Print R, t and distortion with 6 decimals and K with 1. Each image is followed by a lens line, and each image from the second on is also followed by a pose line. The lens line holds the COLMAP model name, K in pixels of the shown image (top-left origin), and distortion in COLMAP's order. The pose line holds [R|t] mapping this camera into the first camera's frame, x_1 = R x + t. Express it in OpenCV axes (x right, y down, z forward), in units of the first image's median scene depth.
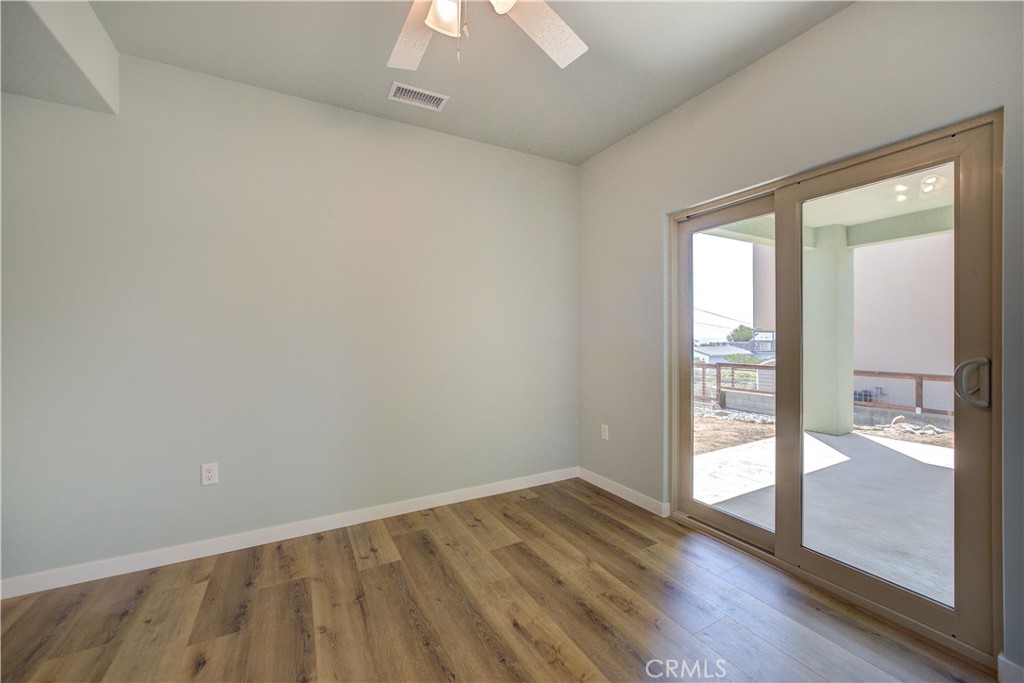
lens RADIAL K [[404.2, 0, 509.1], [0, 404.2, 339.5], [0, 0, 1]] dist [-0.021231, 0.008112]
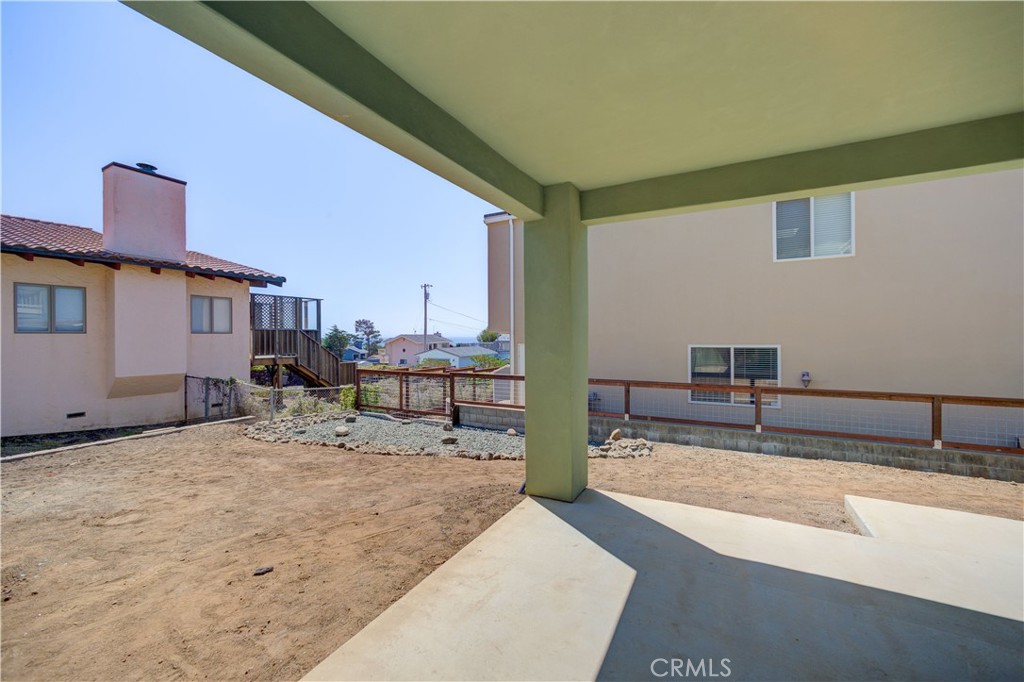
lens RADIAL K [[404.2, 0, 507.9], [0, 404.2, 338.8], [0, 0, 1]] dist [-0.021231, 0.008112]
pose [[0.844374, -0.002321, 0.535750, 0.162711], [0.002506, 0.999997, 0.000384, -0.013750], [-0.535749, 0.001018, 0.844377, 0.213409]]
